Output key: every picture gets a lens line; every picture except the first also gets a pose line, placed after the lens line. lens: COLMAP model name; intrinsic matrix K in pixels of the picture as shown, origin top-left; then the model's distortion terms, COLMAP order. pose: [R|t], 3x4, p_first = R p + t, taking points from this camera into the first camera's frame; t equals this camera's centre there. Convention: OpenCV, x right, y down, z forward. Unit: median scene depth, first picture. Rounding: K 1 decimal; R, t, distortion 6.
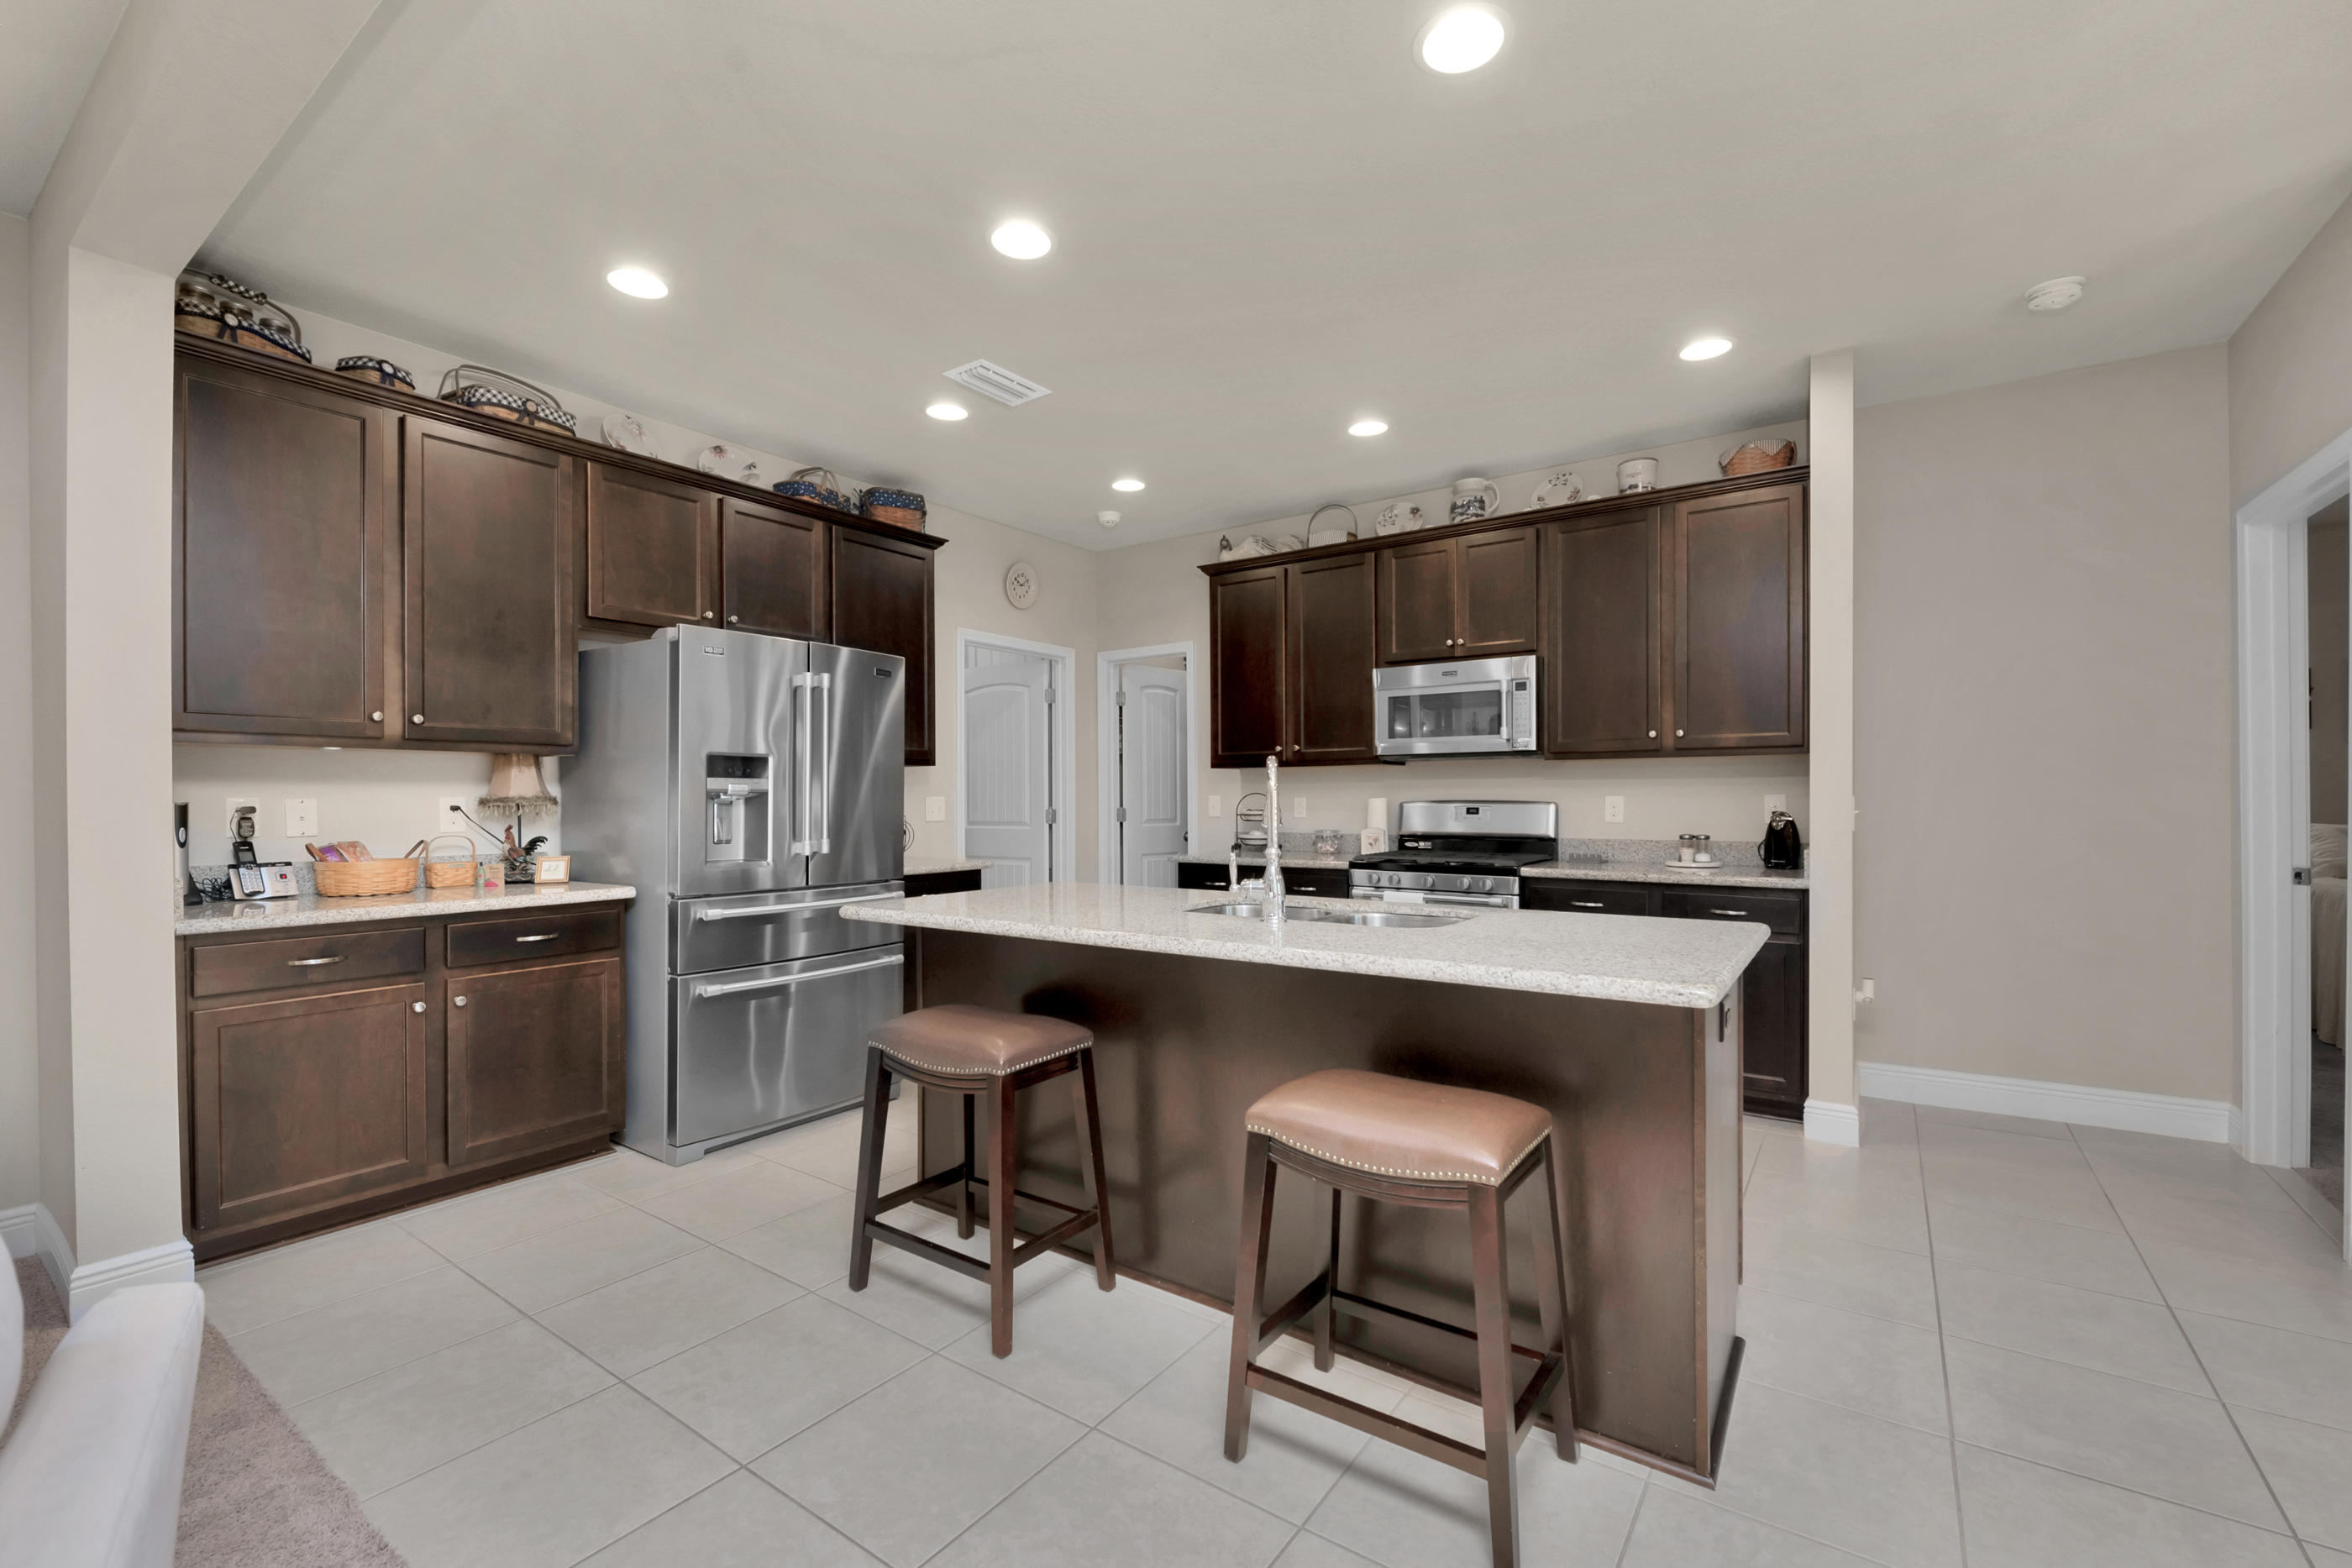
lens RADIAL K [[957.8, 0, 1144.7], [0, 957.8, 789.8], [0, 0, 1]] dist [-0.014178, -0.000706]
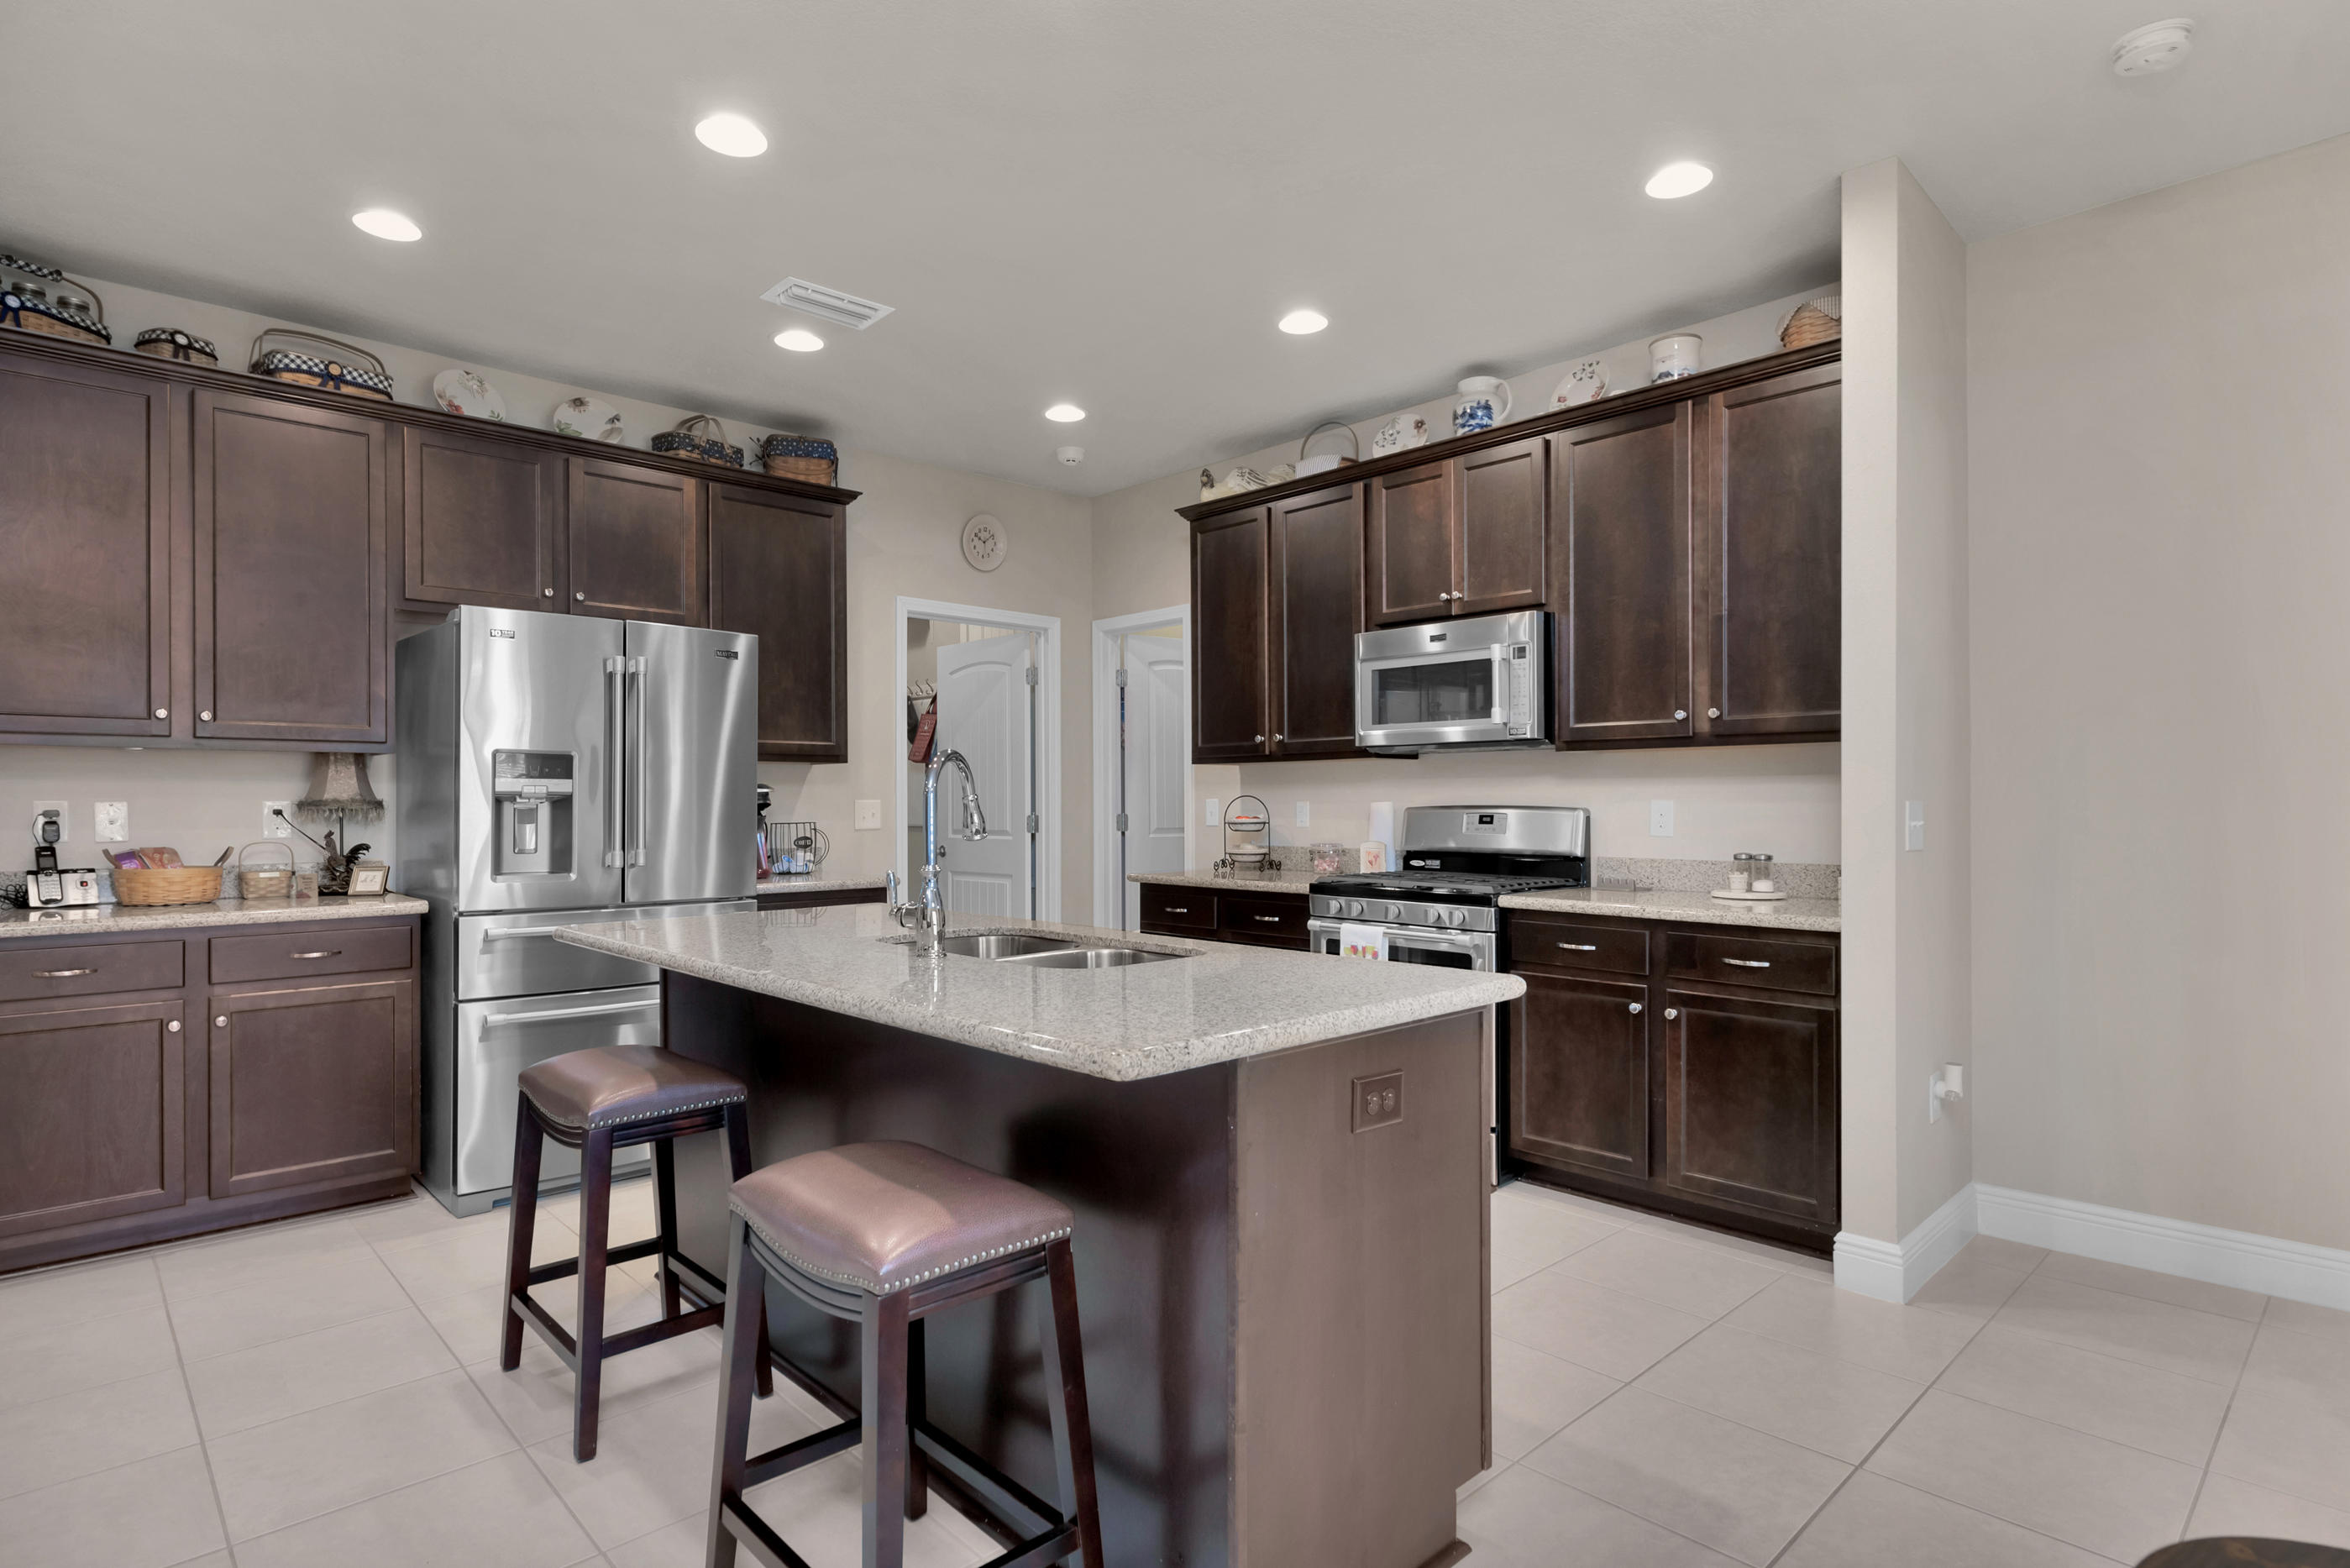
lens RADIAL K [[1193.9, 0, 1169.5], [0, 1193.9, 786.5], [0, 0, 1]] dist [-0.016076, 0.002809]
pose [[0.982107, -0.001319, -0.188317, 0.300100], [0.000838, 0.999996, -0.002636, -0.001355], [0.188320, 0.002431, 0.982105, 0.034510]]
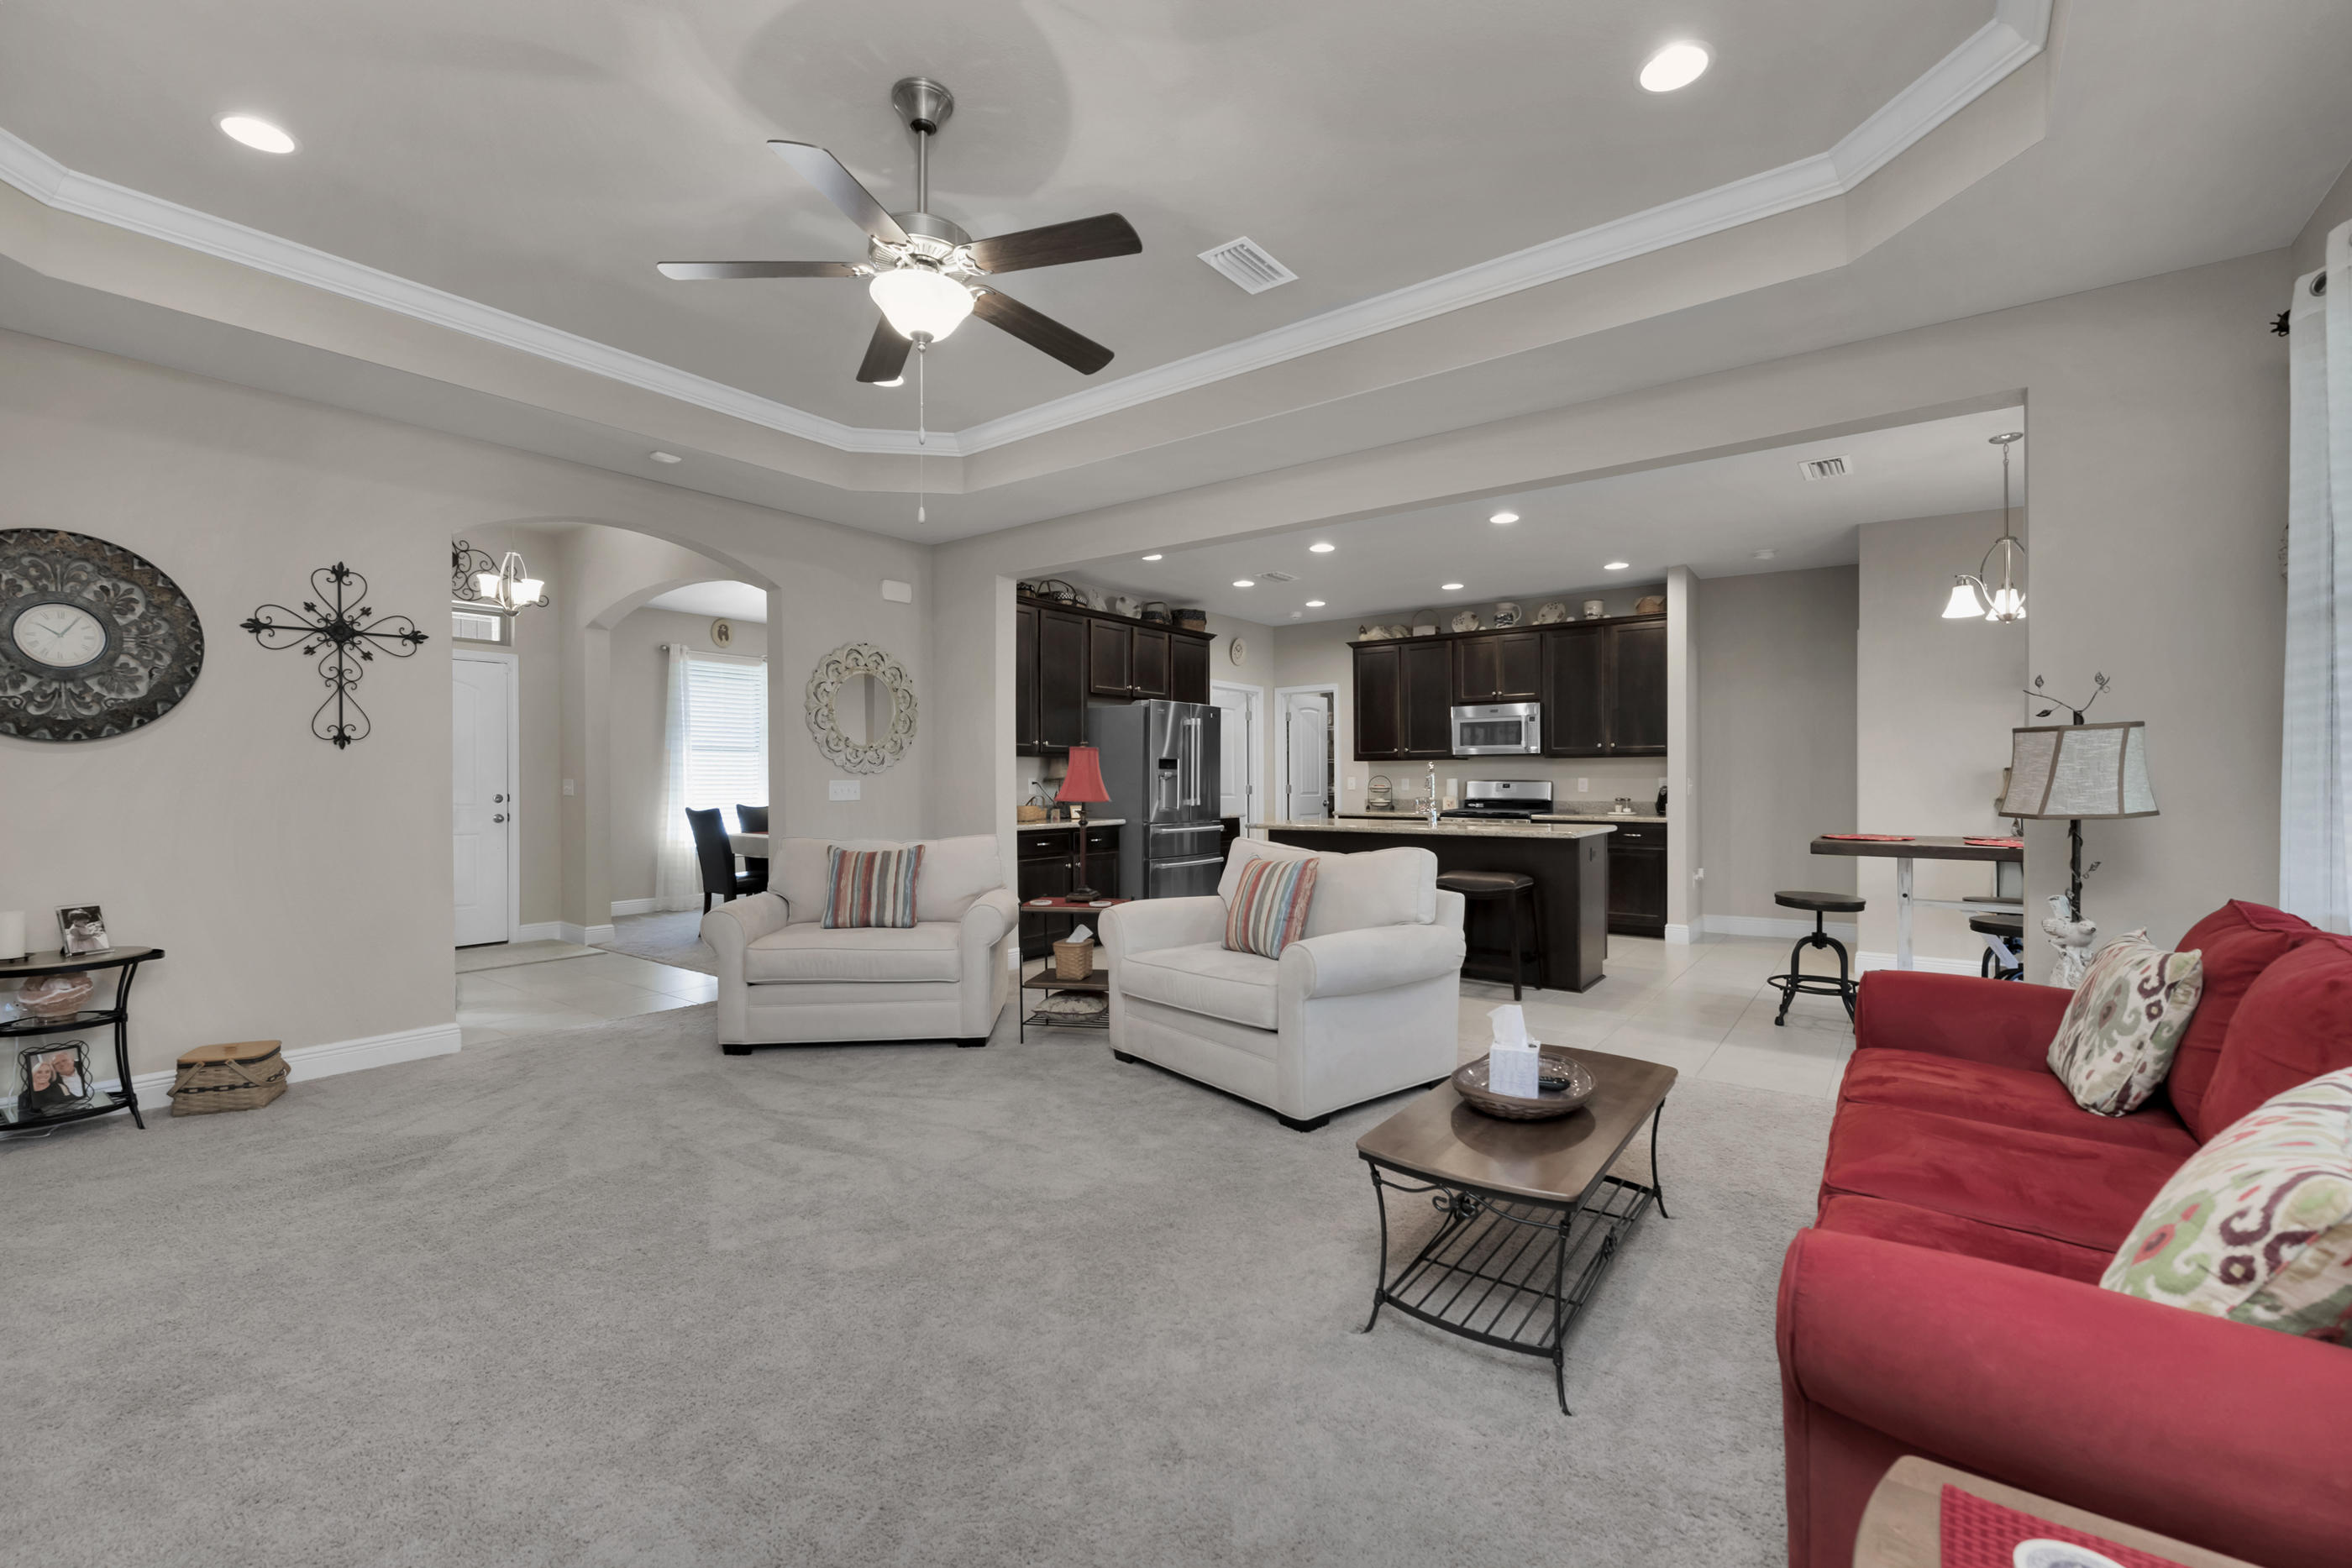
lens RADIAL K [[962.7, 0, 1164.5], [0, 962.7, 785.4], [0, 0, 1]] dist [-0.001451, -0.001452]
pose [[0.999866, 0.000773, -0.016346, -0.303419], [-0.000490, 0.999851, 0.017278, -0.010455], [0.016357, -0.017267, 0.999717, -0.920741]]
